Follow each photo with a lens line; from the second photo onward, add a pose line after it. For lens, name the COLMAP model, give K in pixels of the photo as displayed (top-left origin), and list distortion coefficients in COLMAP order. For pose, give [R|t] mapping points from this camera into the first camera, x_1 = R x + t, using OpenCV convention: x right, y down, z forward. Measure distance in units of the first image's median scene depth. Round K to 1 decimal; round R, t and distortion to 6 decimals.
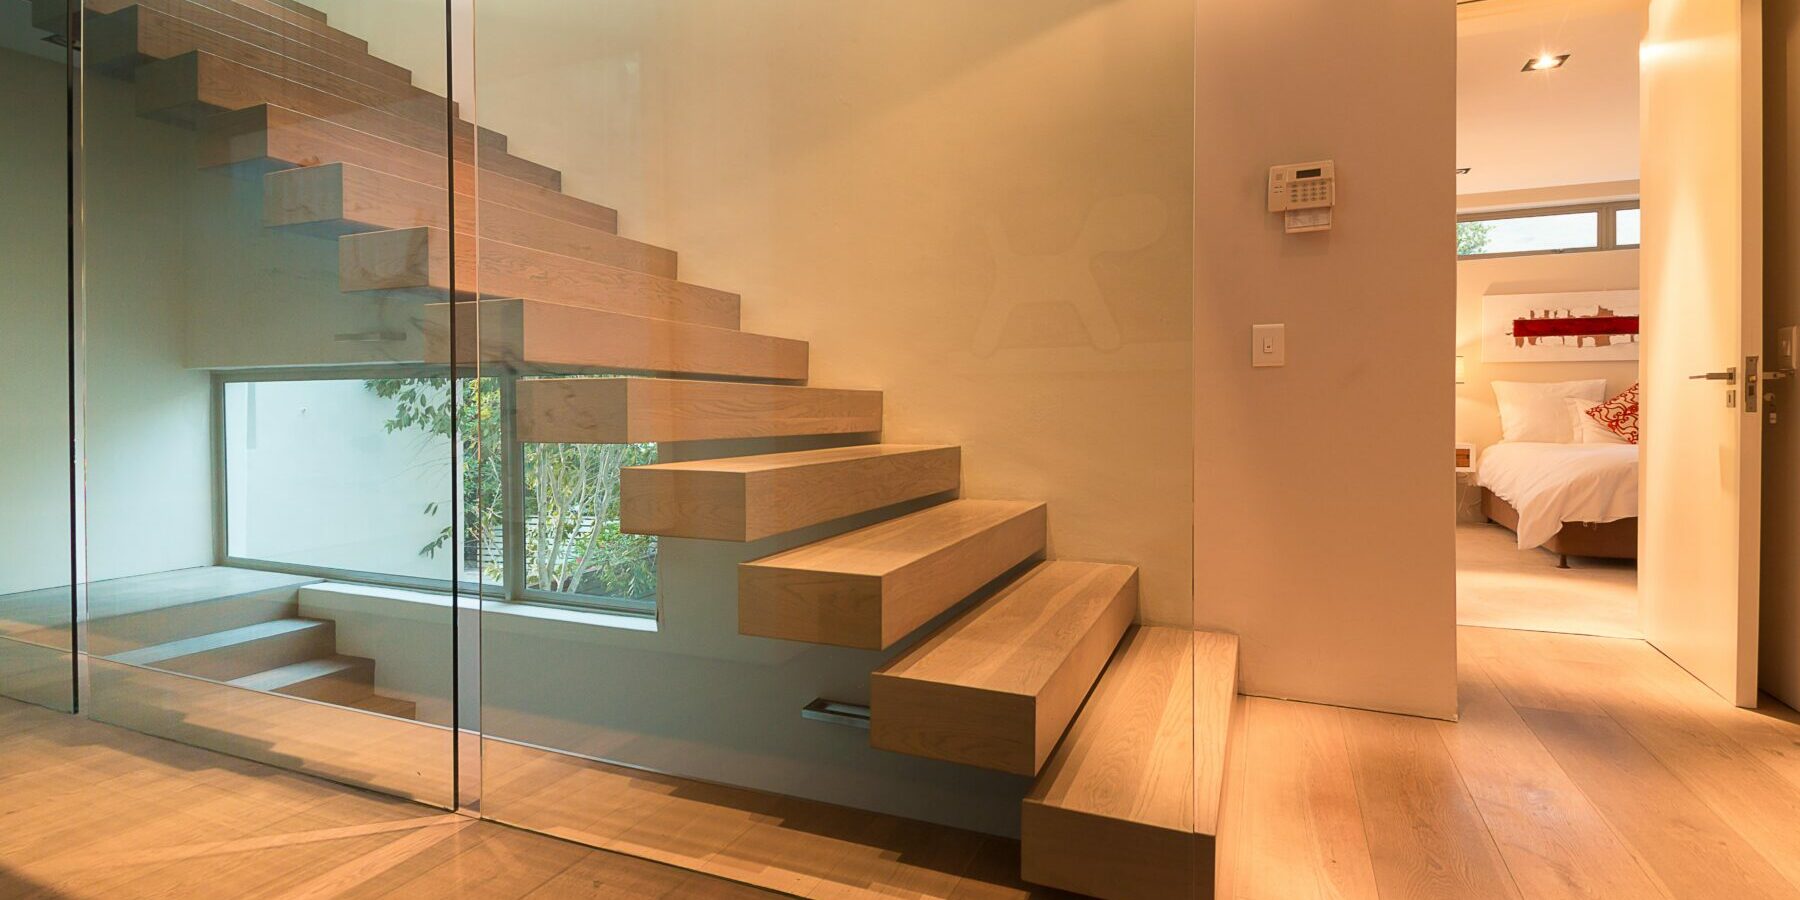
lens RADIAL K [[824.5, 0, 875.2], [0, 824.5, 426.9], [0, 0, 1]] dist [0.012351, -0.014084]
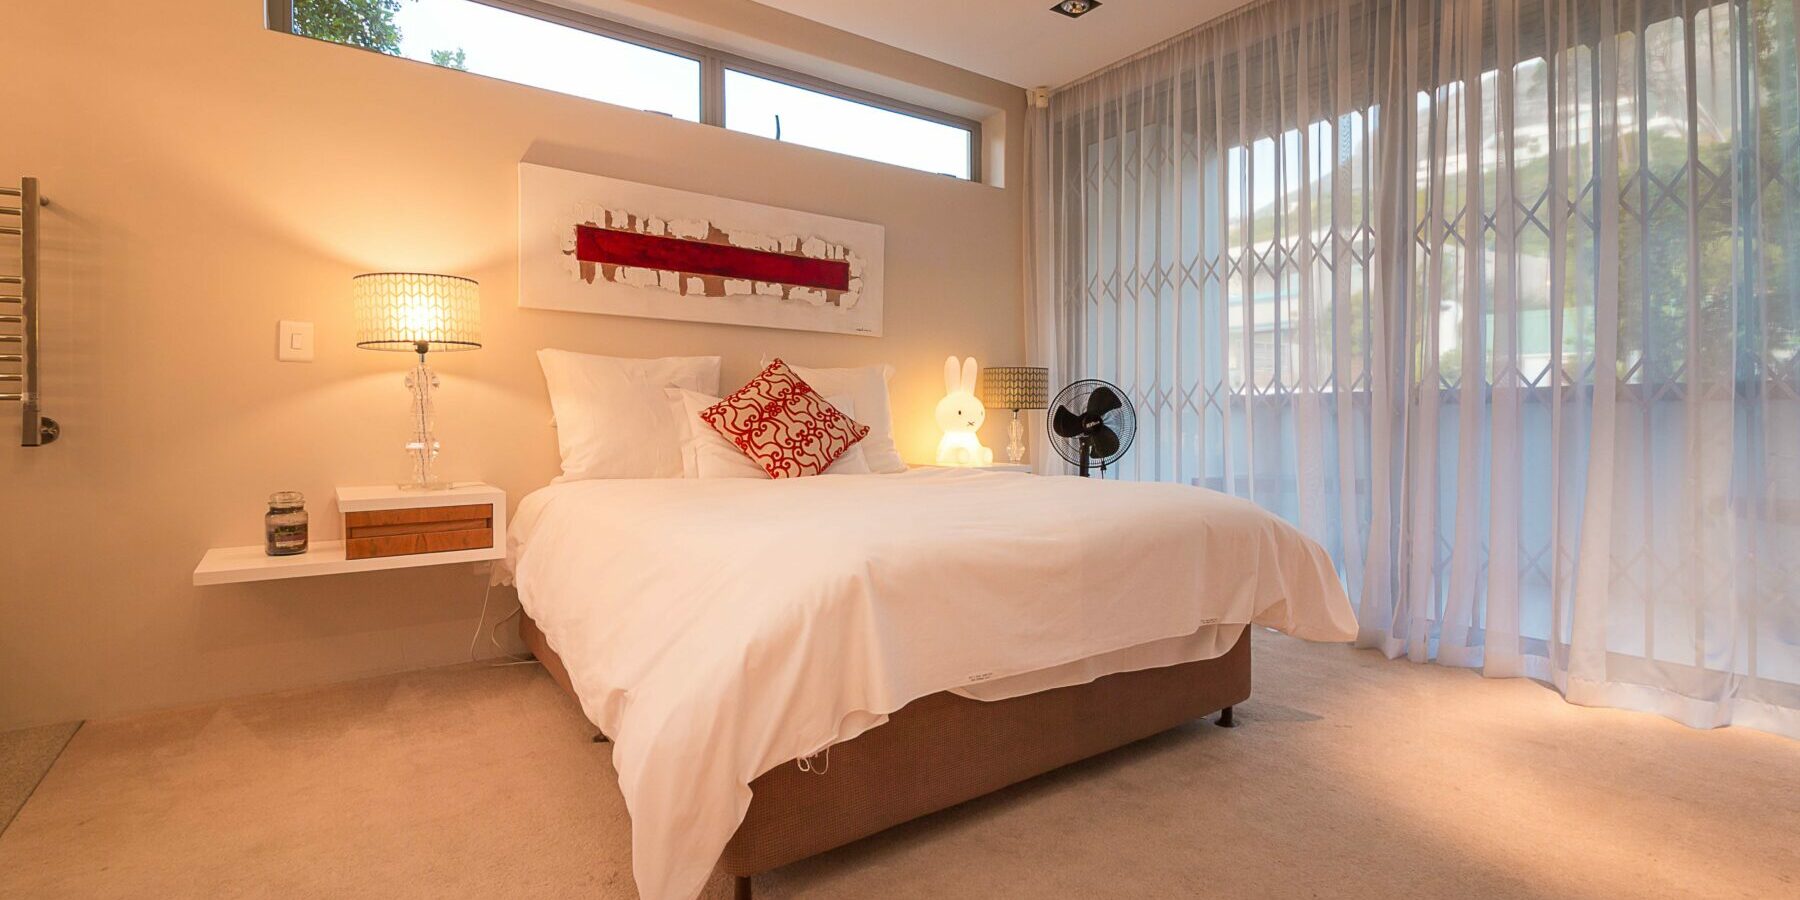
lens RADIAL K [[824.5, 0, 875.2], [0, 824.5, 426.9], [0, 0, 1]] dist [0.012351, -0.014084]
pose [[0.522581, 0.002723, 0.852585, 0.465753], [0.016614, 0.999772, -0.013377, -0.002196], [-0.852428, 0.021156, 0.522417, 0.618928]]
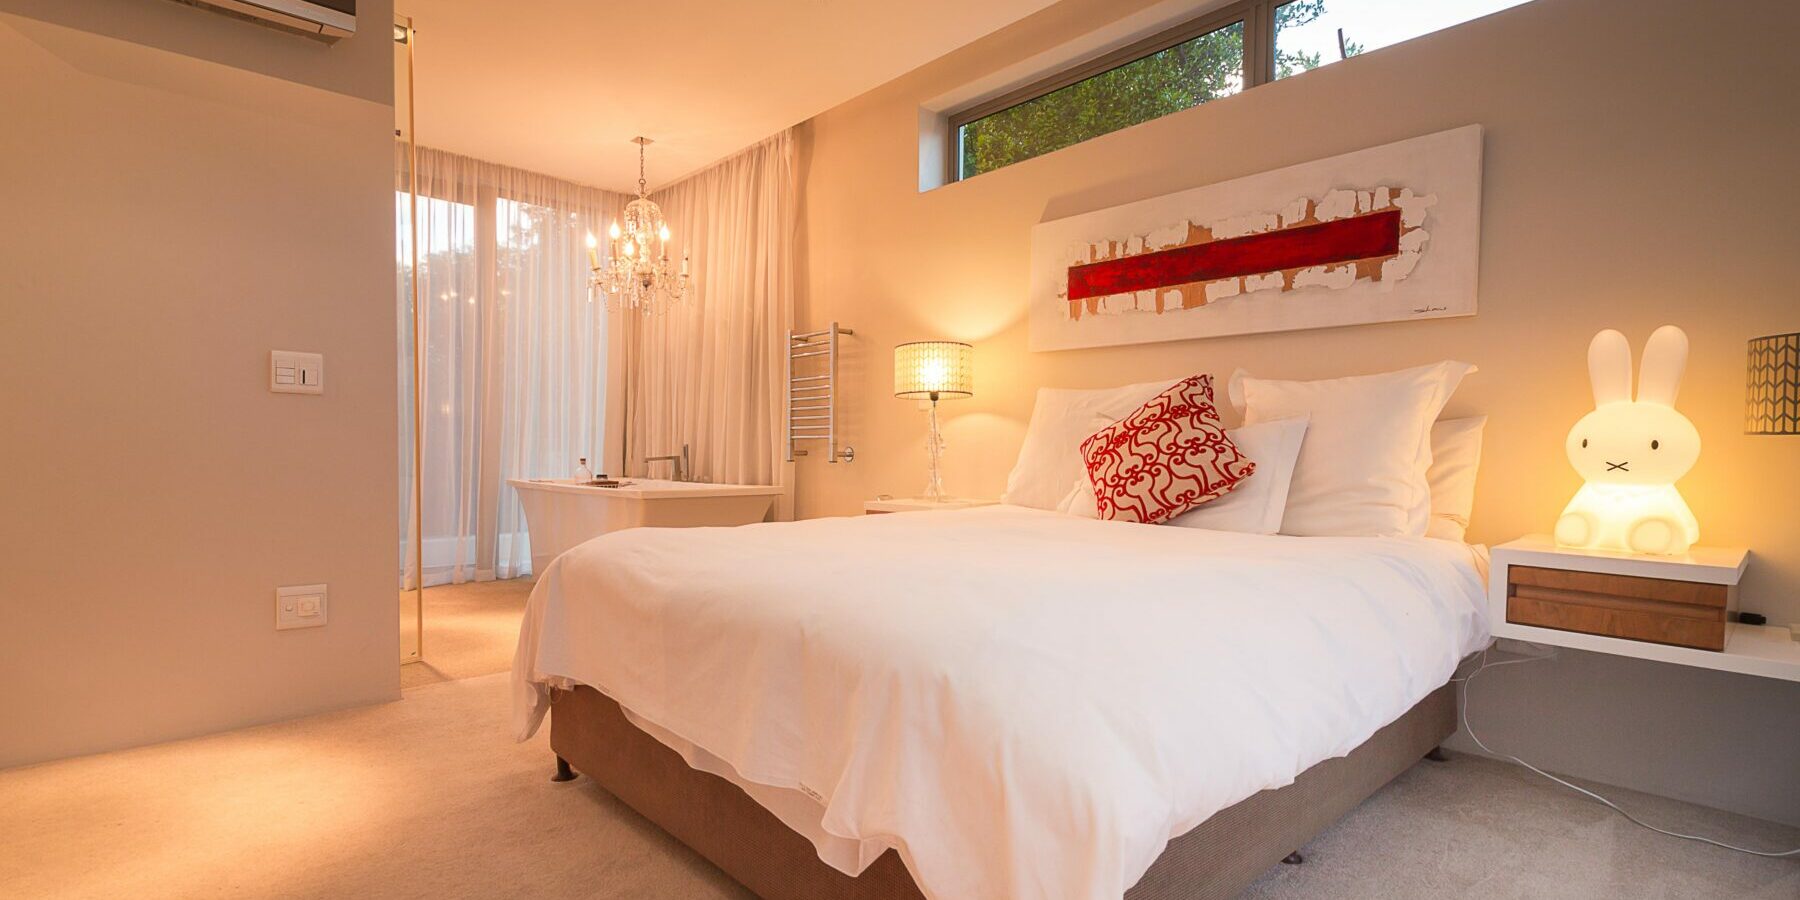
lens RADIAL K [[835.8, 0, 900.8], [0, 835.8, 471.6], [0, 0, 1]] dist [0.011014, -0.000165]
pose [[0.914180, 0.034154, -0.403868, 0.915111], [-0.034464, 0.999385, 0.006503, -0.003235], [0.403841, 0.007974, 0.914794, 0.500356]]
